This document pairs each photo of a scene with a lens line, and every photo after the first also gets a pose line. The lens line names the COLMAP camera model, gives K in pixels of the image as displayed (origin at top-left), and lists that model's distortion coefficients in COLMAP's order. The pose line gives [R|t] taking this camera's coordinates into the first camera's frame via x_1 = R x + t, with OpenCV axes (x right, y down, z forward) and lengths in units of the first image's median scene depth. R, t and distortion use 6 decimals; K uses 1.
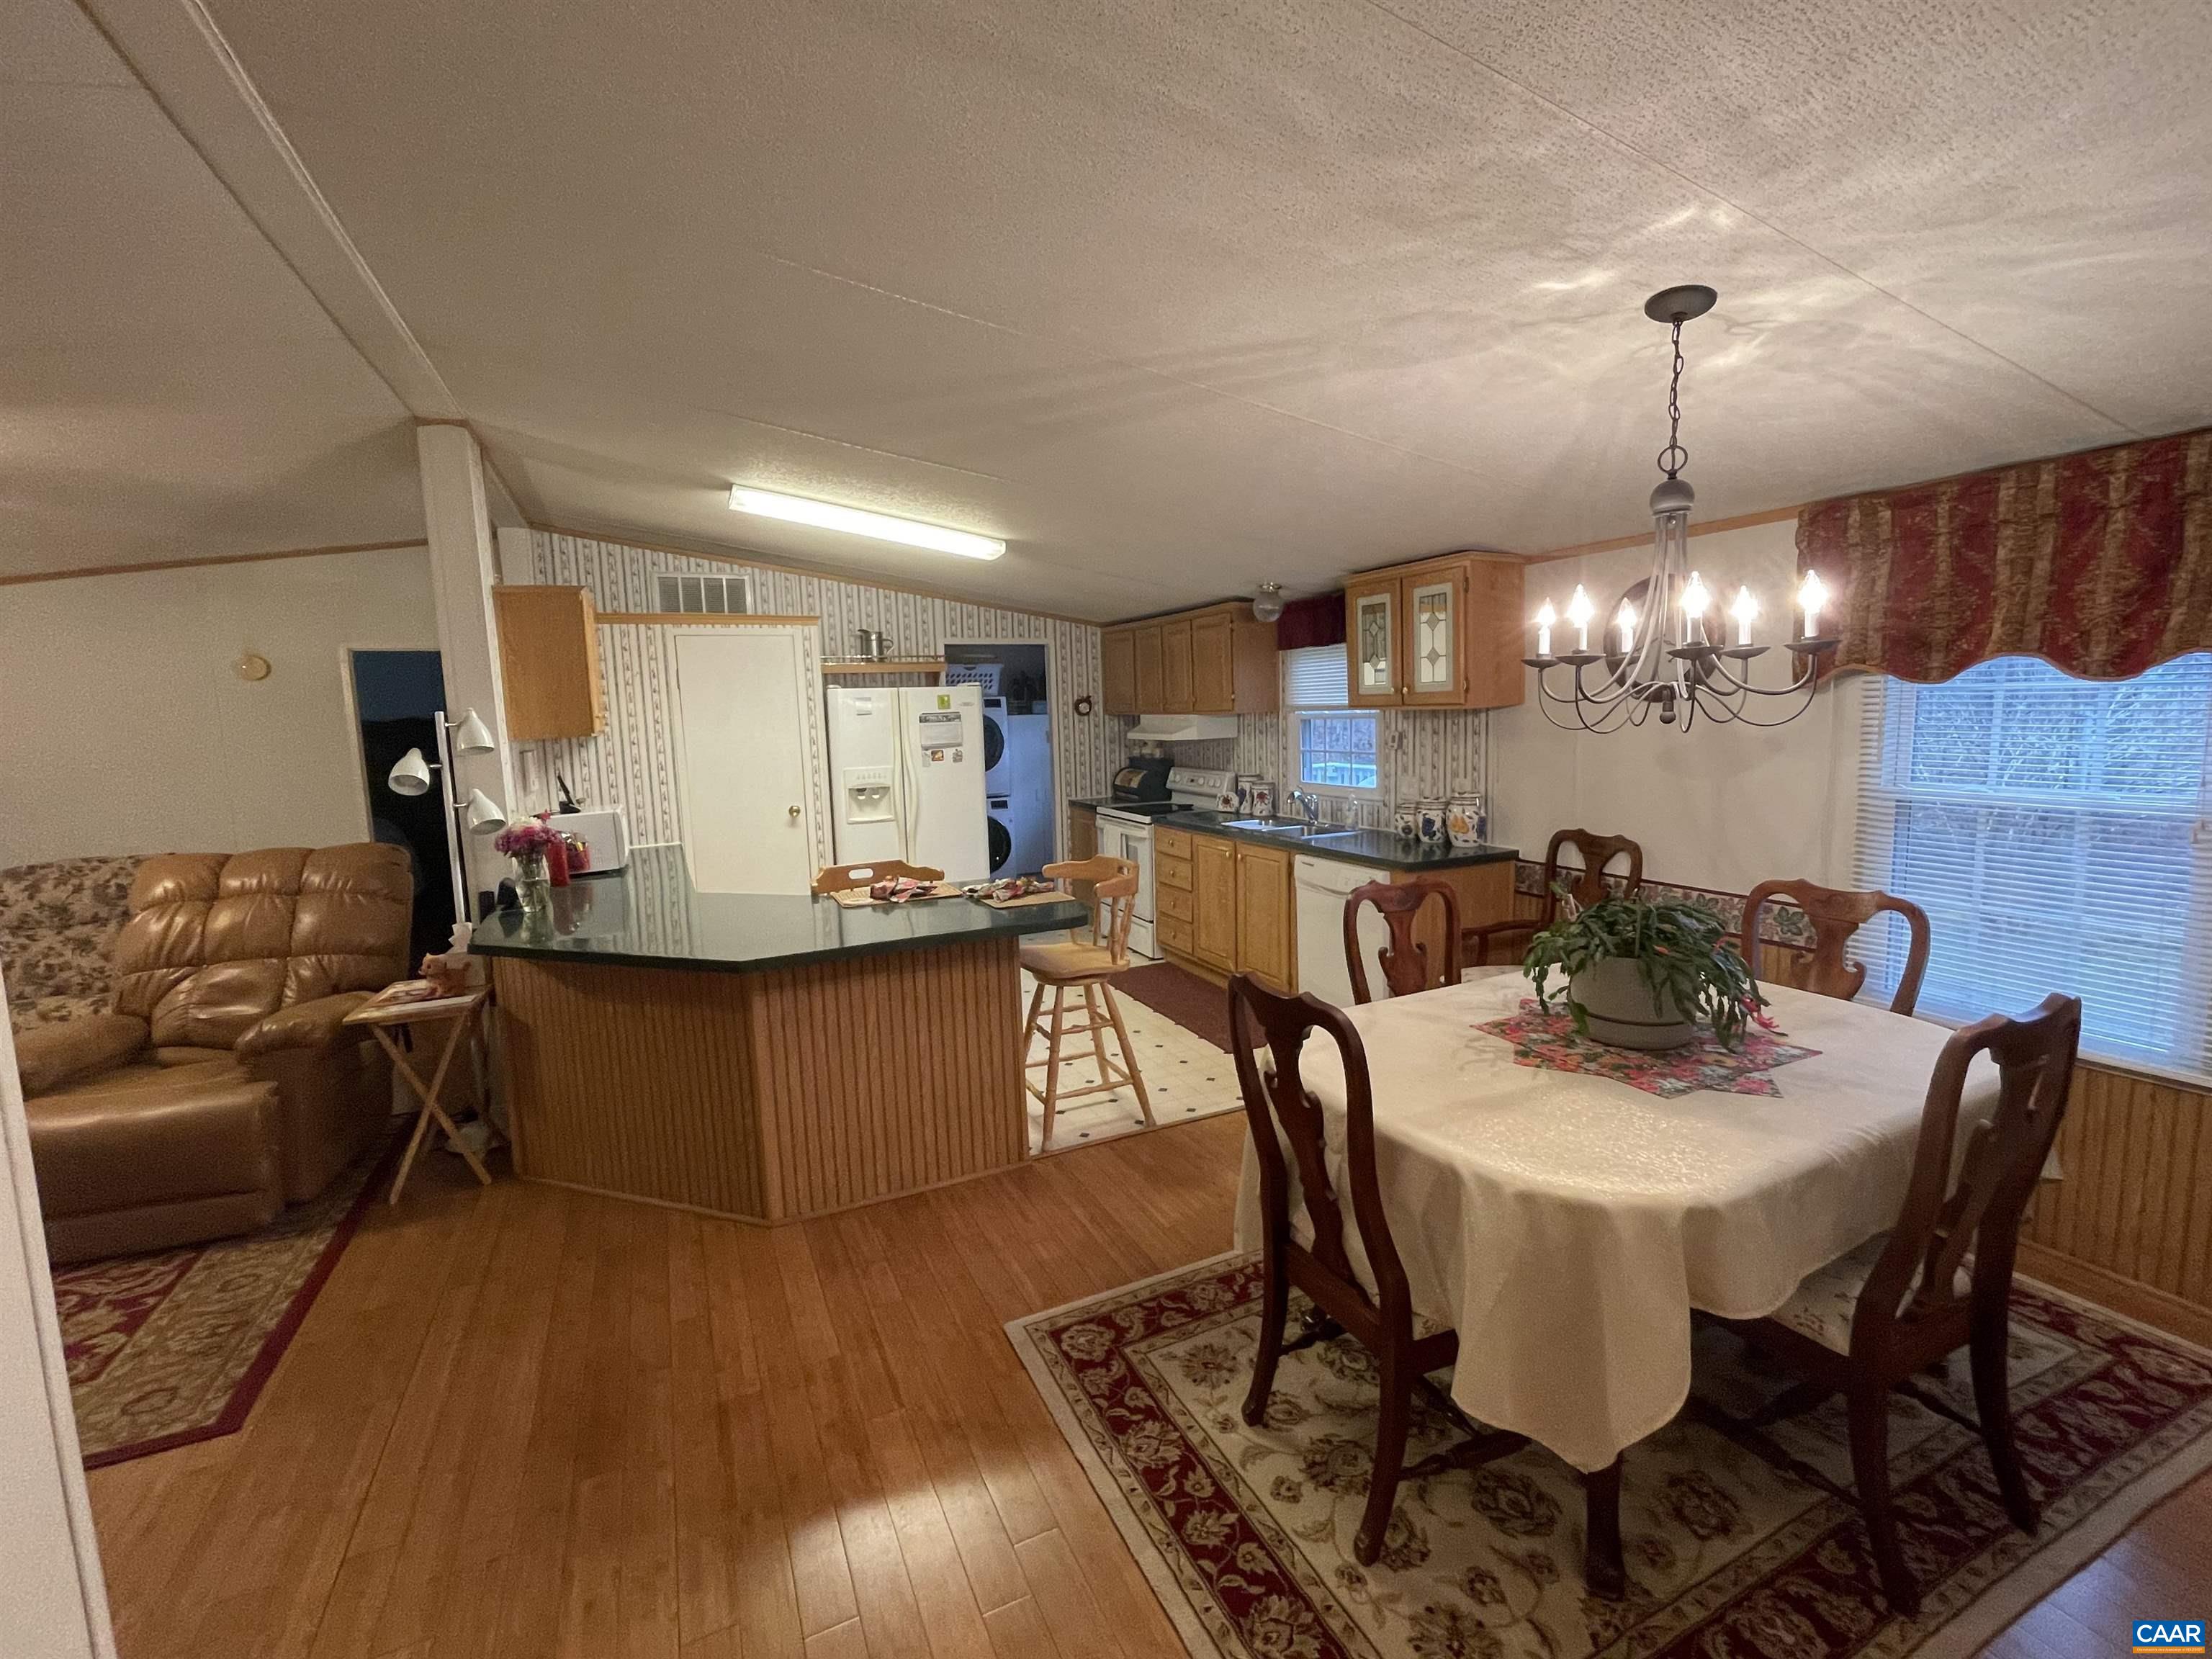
lens RADIAL K [[961.7, 0, 1100.2], [0, 961.7, 828.2], [0, 0, 1]] dist [-0.001288, 0.001517]
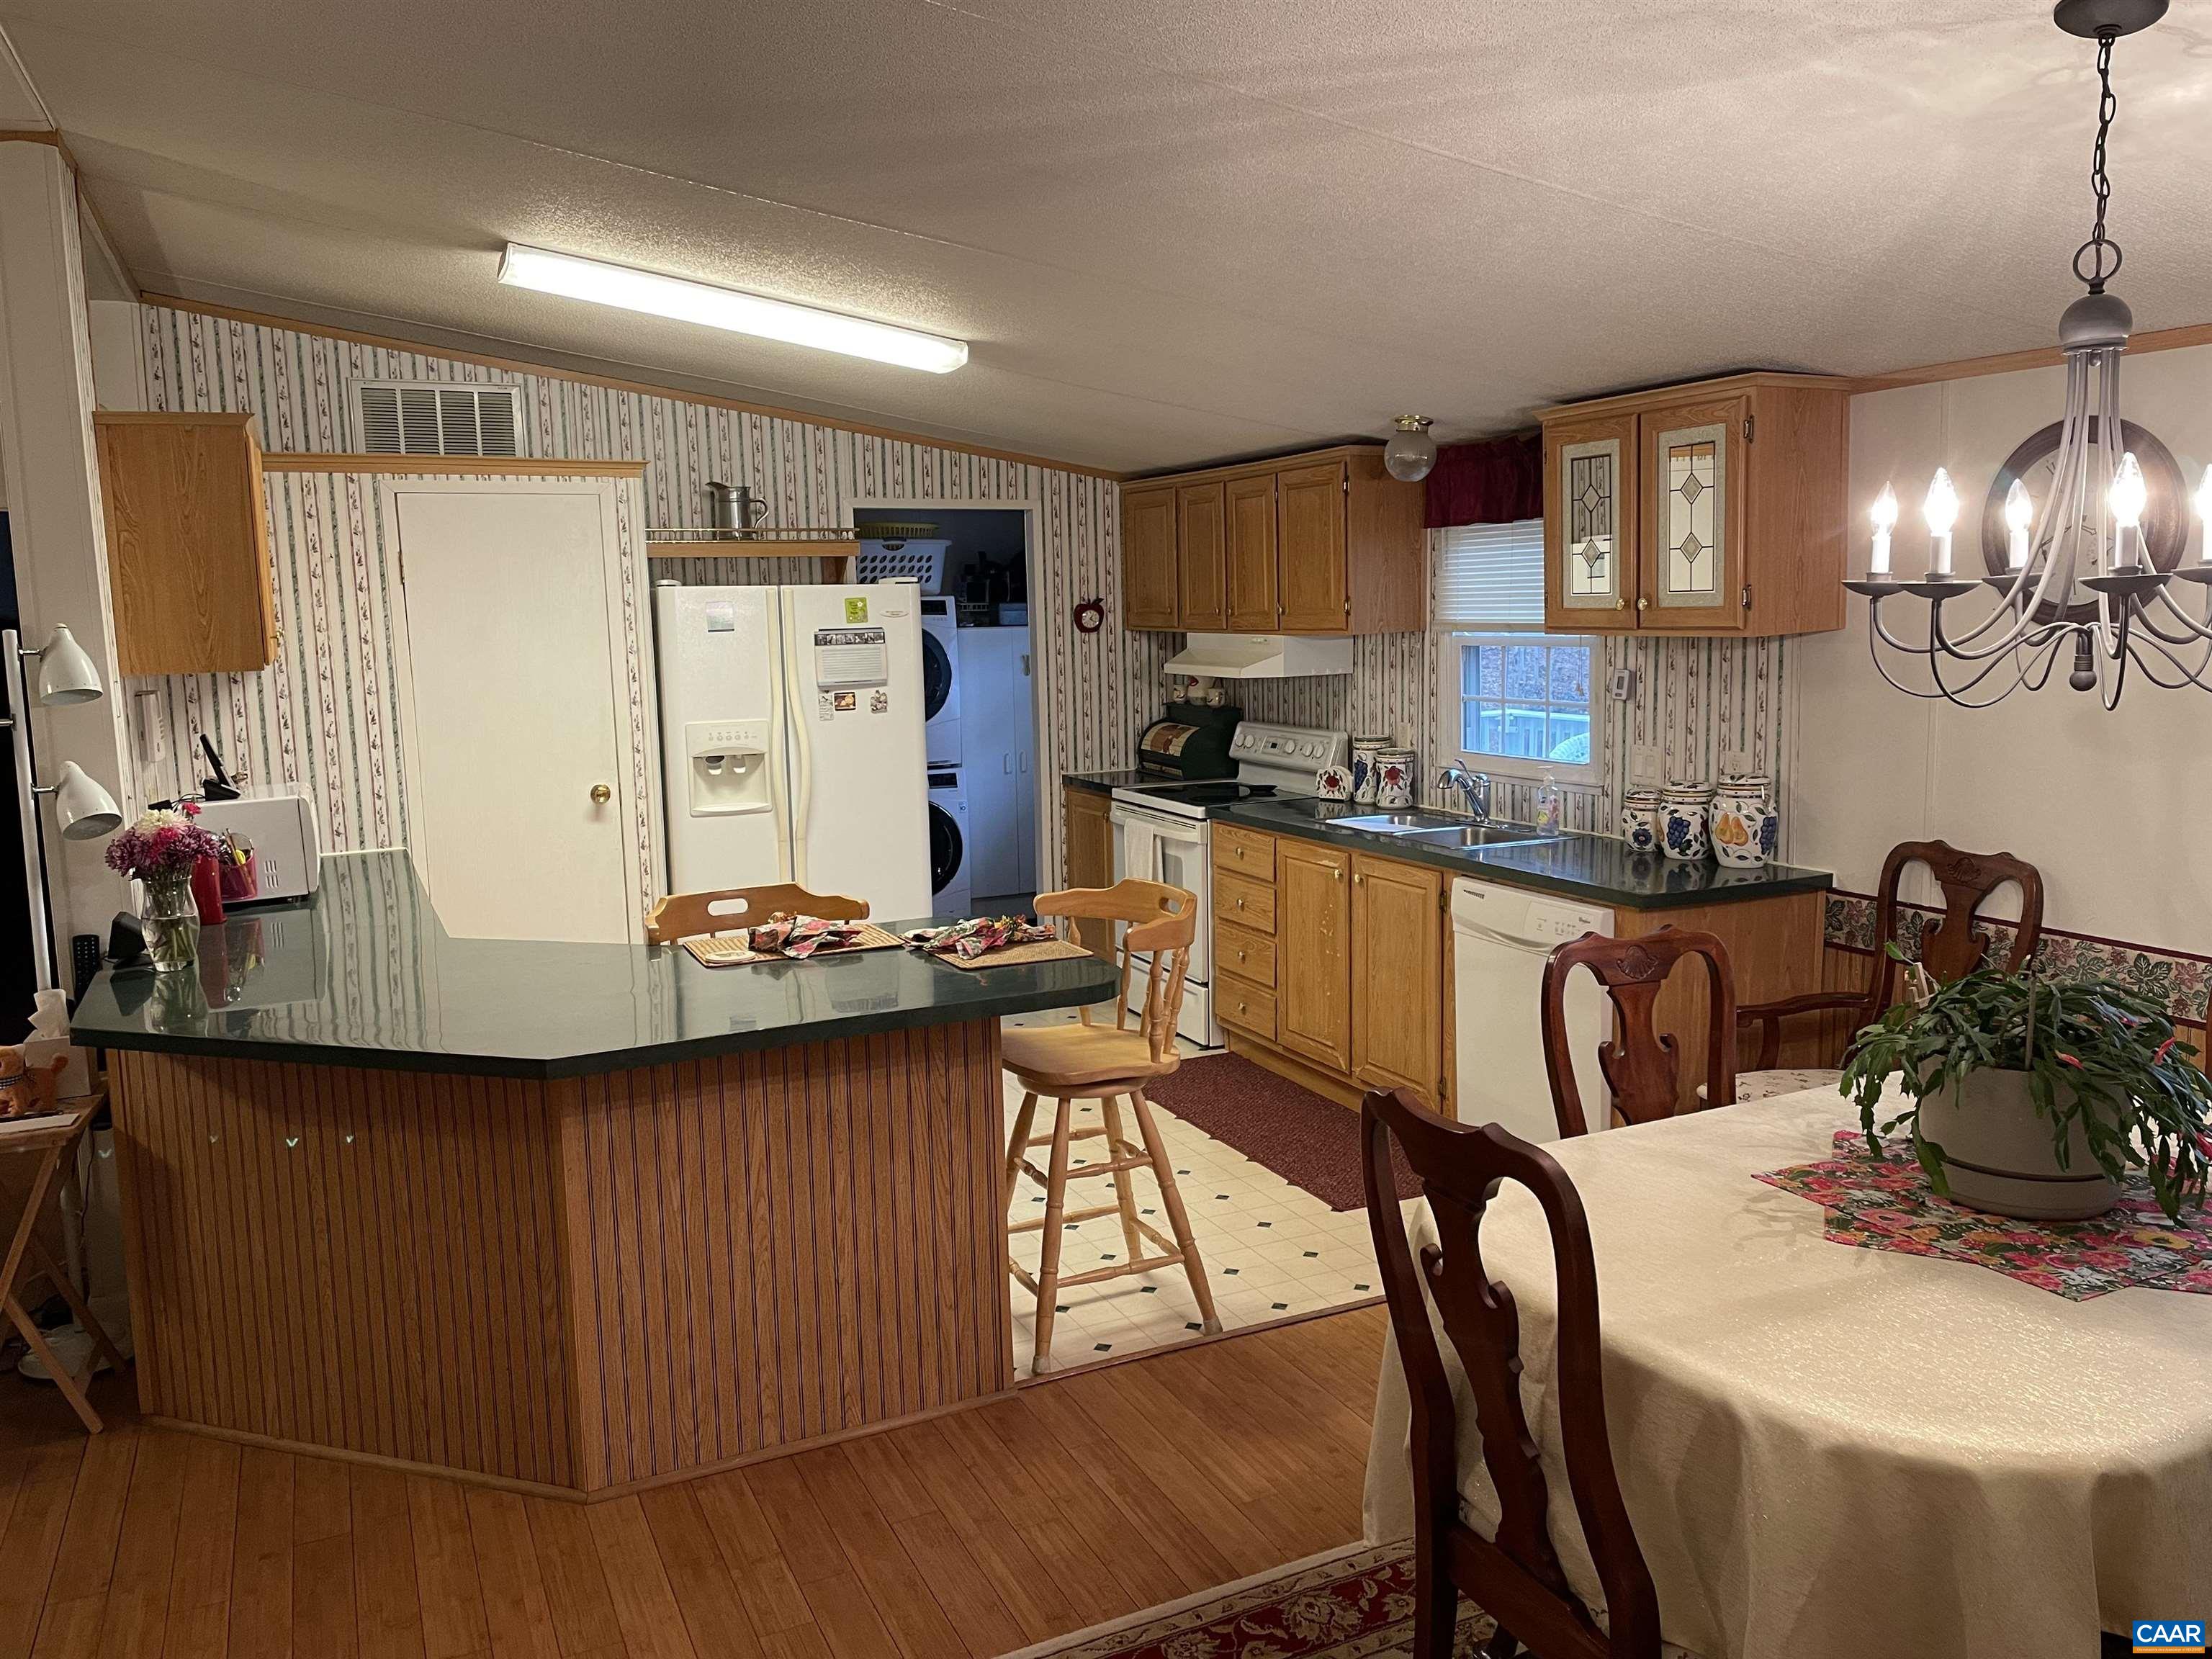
lens RADIAL K [[1671.5, 0, 1112.0], [0, 1671.5, 823.4], [0, 0, 1]] dist [0.075899, -0.070269]
pose [[0.999937, 0.007050, 0.008764, -0.021837], [-0.007120, 0.999943, 0.007991, -0.015689], [-0.008707, -0.008053, 0.999930, -0.046152]]
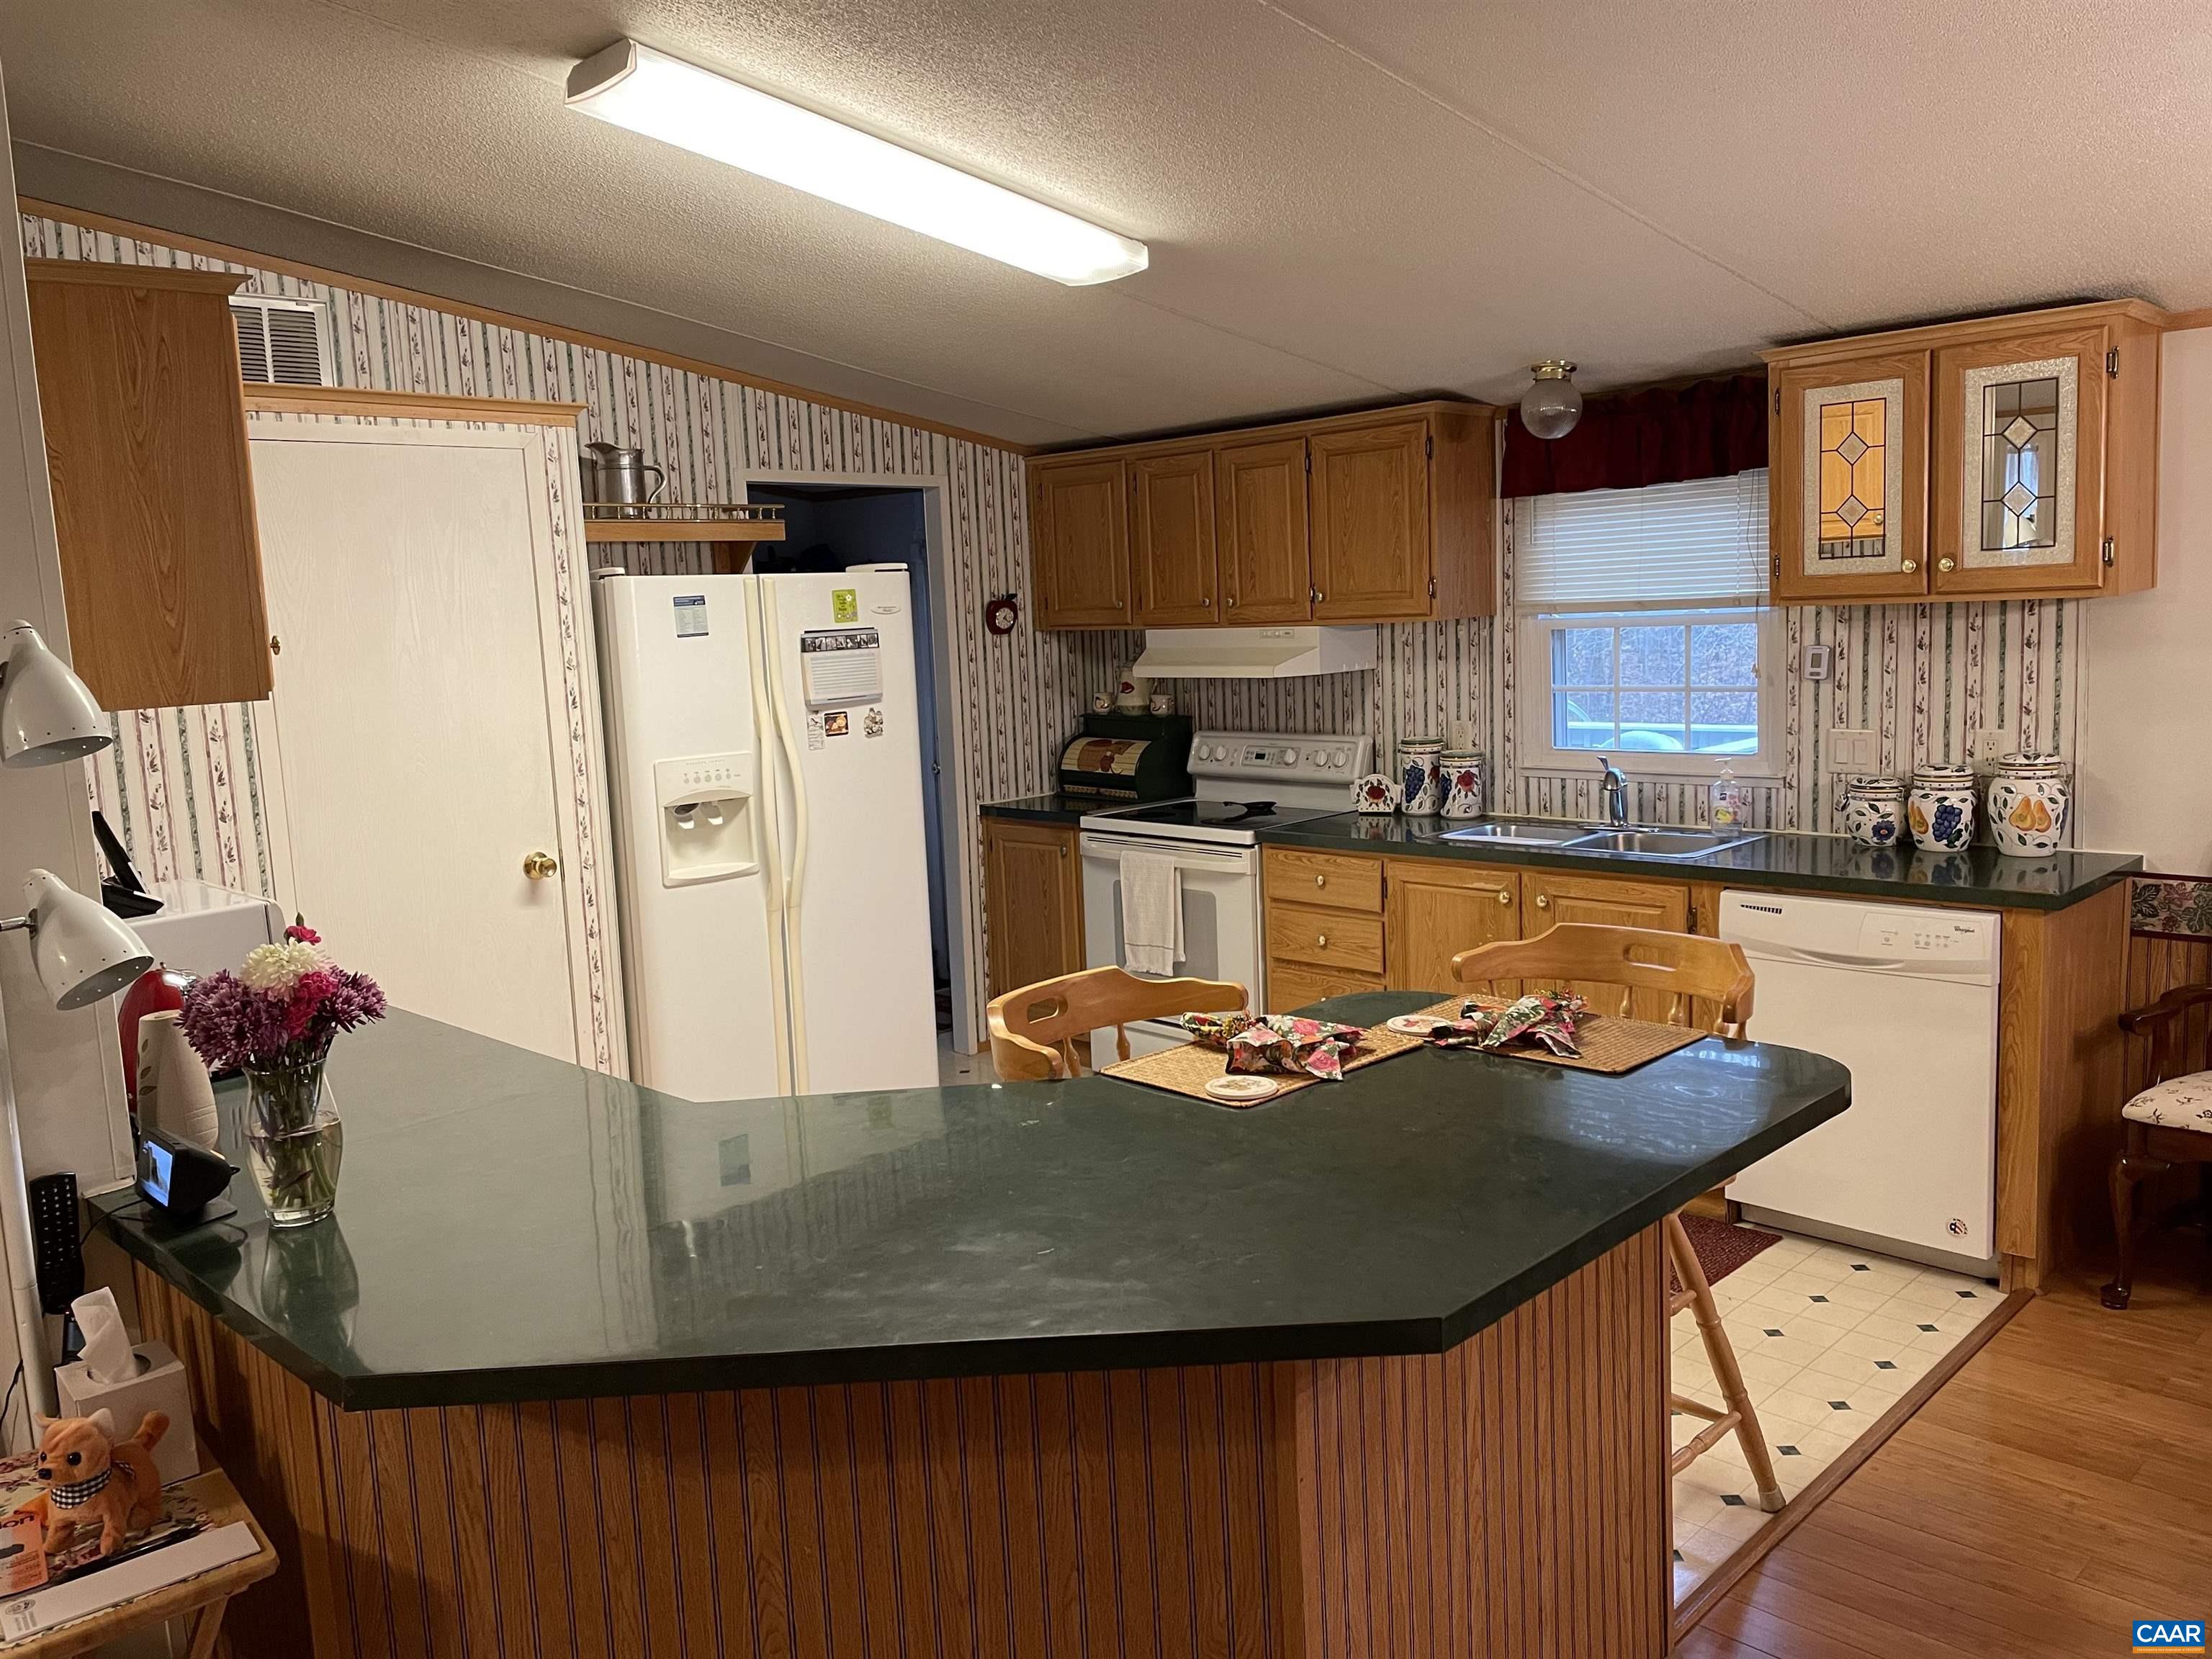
lens RADIAL K [[1671.5, 0, 1097.1], [0, 1671.5, 813.5], [0, 0, 1]] dist [0.075899, -0.070269]
pose [[0.939875, -0.053366, 0.337323, -0.506064], [0.057556, 0.998339, -0.002425, -0.037682], [-0.336633, 0.021694, 0.941386, 0.334122]]
